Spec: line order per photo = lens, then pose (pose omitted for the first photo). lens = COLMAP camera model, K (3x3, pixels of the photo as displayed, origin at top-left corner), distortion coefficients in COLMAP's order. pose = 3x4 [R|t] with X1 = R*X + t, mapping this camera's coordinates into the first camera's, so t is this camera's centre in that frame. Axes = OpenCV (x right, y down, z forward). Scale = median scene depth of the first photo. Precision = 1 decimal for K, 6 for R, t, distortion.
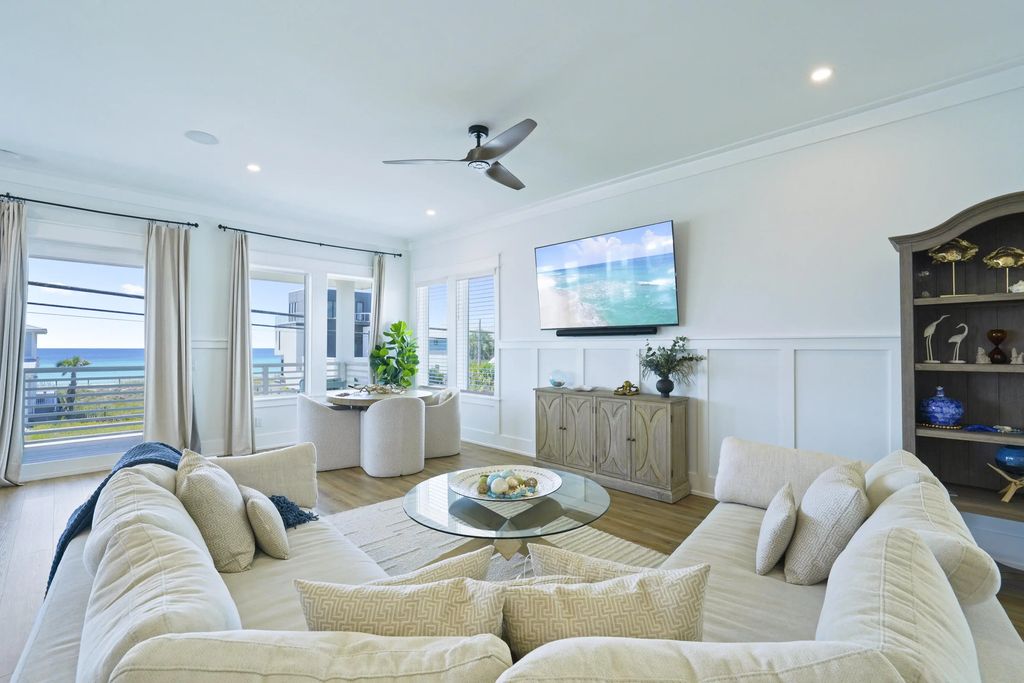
lens RADIAL K [[459.3, 0, 512.0], [0, 459.3, 341.5], [0, 0, 1]] dist [-0.002023, 0.000052]
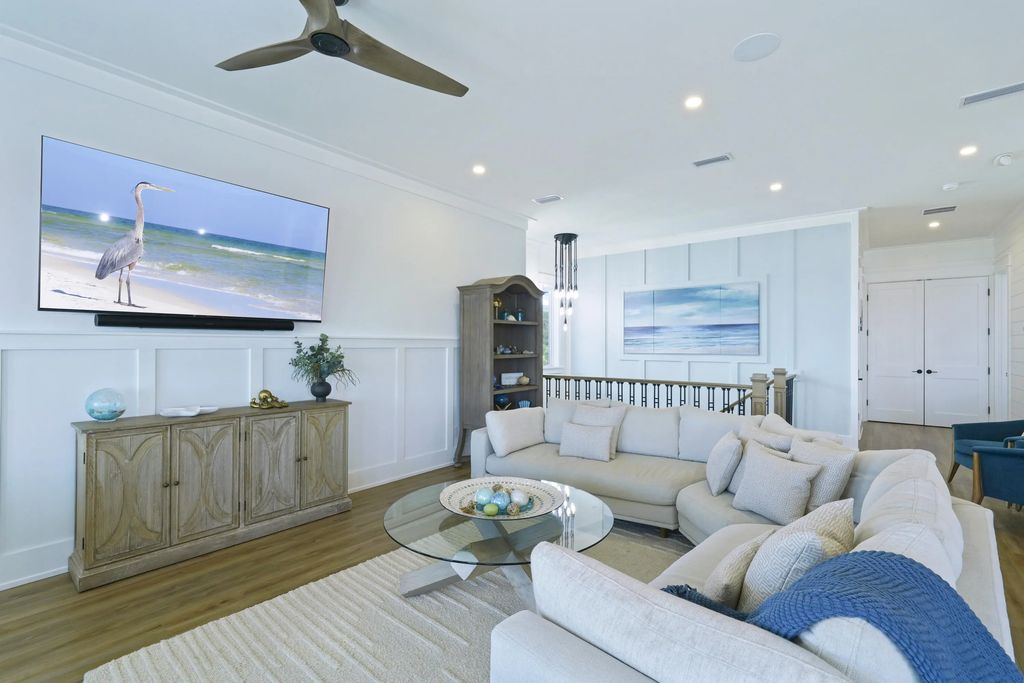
lens RADIAL K [[459.3, 0, 512.0], [0, 459.3, 341.5], [0, 0, 1]] dist [-0.002023, 0.000052]
pose [[-0.092473, 0.002235, 0.995713, -0.575209], [-0.020829, 0.999774, -0.004178, -0.001221], [-0.995497, -0.021126, -0.092406, 0.683206]]
